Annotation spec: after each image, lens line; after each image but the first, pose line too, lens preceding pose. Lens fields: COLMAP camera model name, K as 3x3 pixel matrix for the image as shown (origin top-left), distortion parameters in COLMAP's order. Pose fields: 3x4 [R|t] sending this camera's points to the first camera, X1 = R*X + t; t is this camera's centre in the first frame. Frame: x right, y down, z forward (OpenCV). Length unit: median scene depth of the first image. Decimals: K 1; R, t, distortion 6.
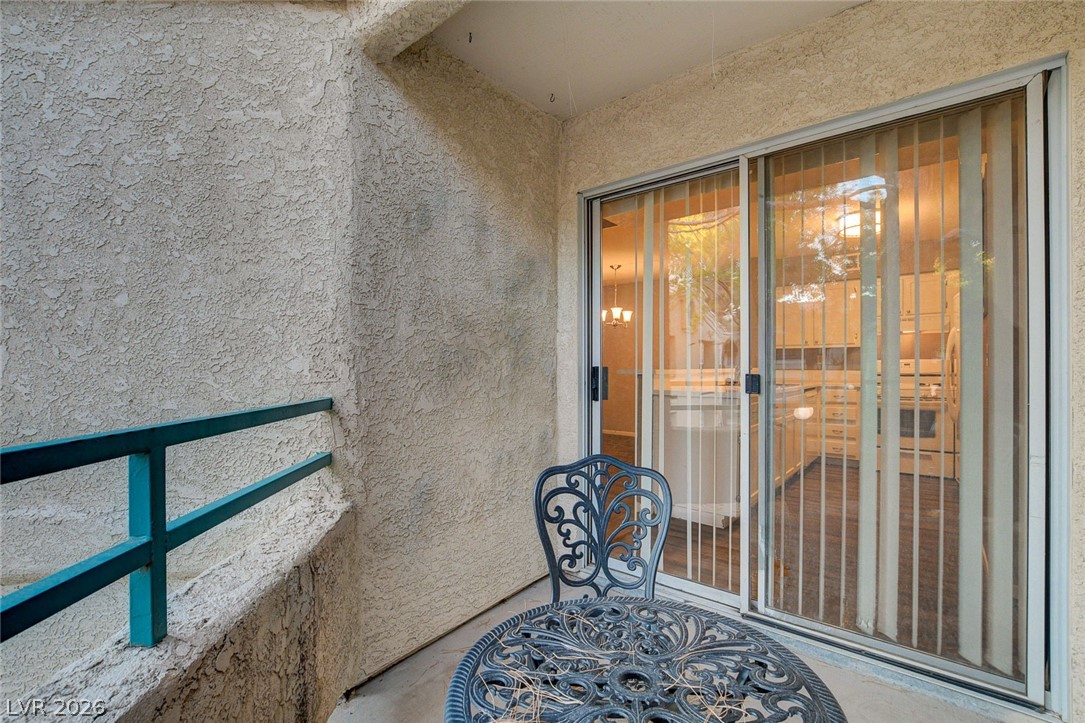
lens RADIAL K [[475.2, 0, 540.6], [0, 475.2, 366.0], [0, 0, 1]] dist [-0.031414, 0.005946]
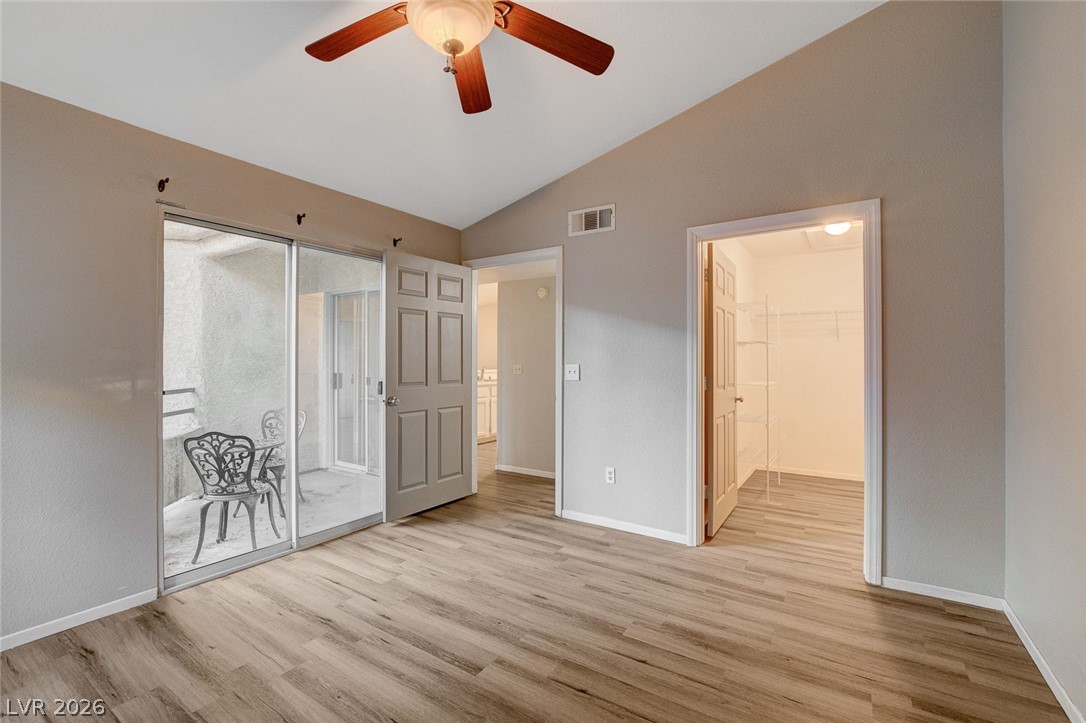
lens RADIAL K [[473.8, 0, 541.6], [0, 473.8, 359.4], [0, 0, 1]] dist [-0.029444, 0.006184]
pose [[0.994458, 0.000487, 0.105132, 1.250354], [-0.000542, 1.000000, 0.000491, -0.096353], [-0.105132, -0.000545, 0.994458, -1.866803]]
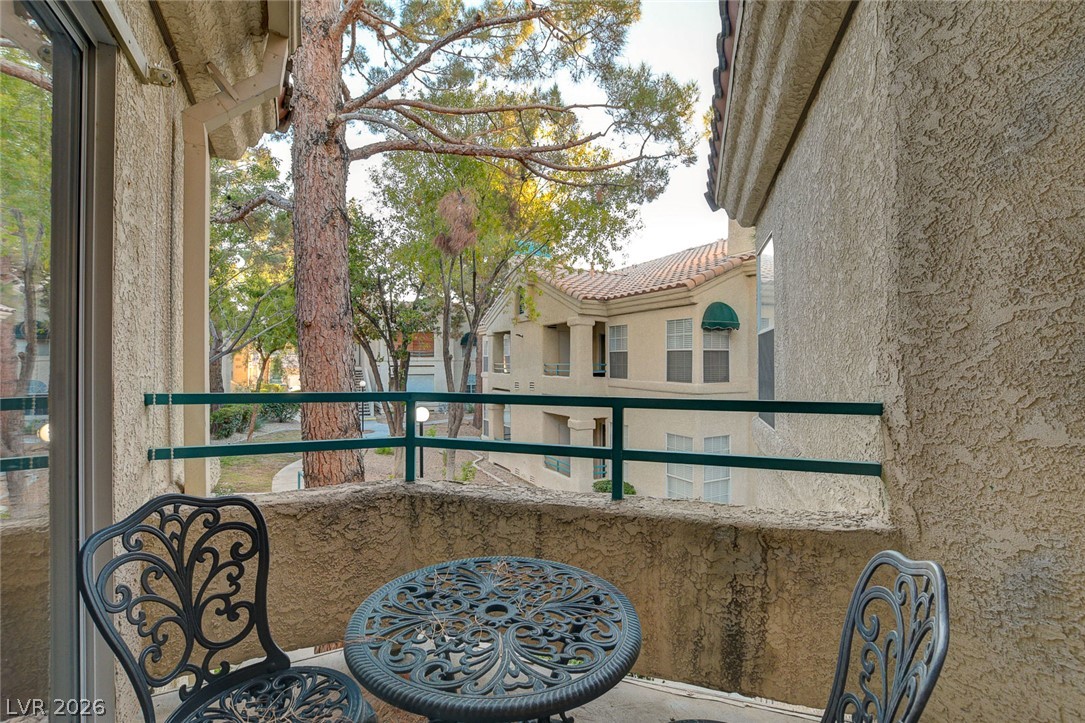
lens RADIAL K [[477.8, 0, 541.2], [0, 477.8, 359.6], [0, 0, 1]] dist [-0.036468, 0.005817]
pose [[-0.390883, -0.006380, -0.920418, 0.619005], [0.002431, 0.999965, -0.007963, -0.009666], [0.920437, -0.005350, -0.390854, 0.736141]]
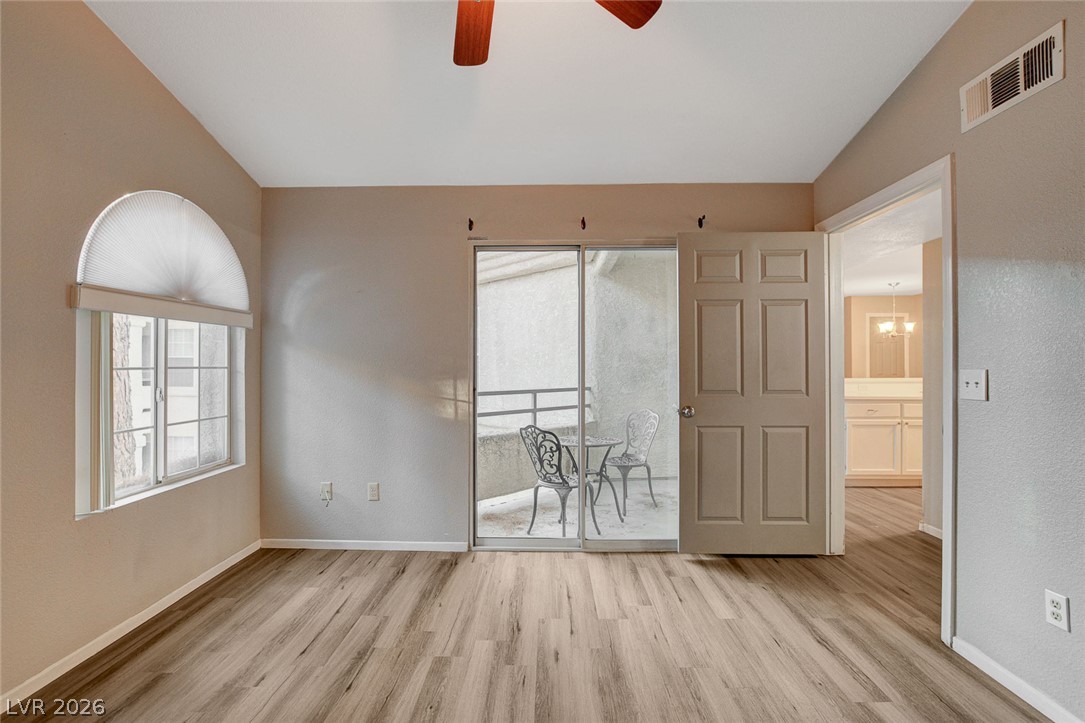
lens RADIAL K [[473.4, 0, 541.1], [0, 473.4, 359.4], [0, 0, 1]] dist [-0.029444, 0.006184]
pose [[0.621099, -0.008336, -0.783688, 1.846587], [0.002622, 0.999960, -0.008559, -0.091024], [0.783728, 0.003261, 0.621096, -1.248002]]
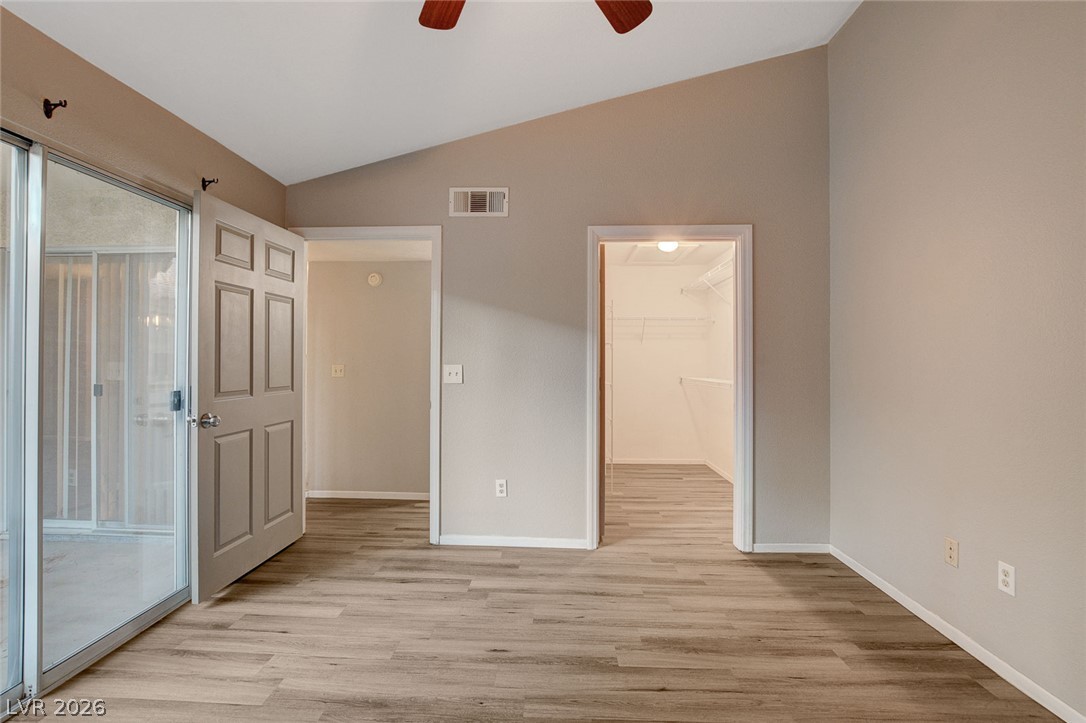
lens RADIAL K [[473.8, 0, 541.6], [0, 473.8, 359.4], [0, 0, 1]] dist [-0.029444, 0.006184]
pose [[0.794687, 0.005273, 0.606997, 0.762901], [-0.006300, 0.999980, -0.000439, -0.095756], [-0.606987, -0.003476, 0.794704, -1.421354]]
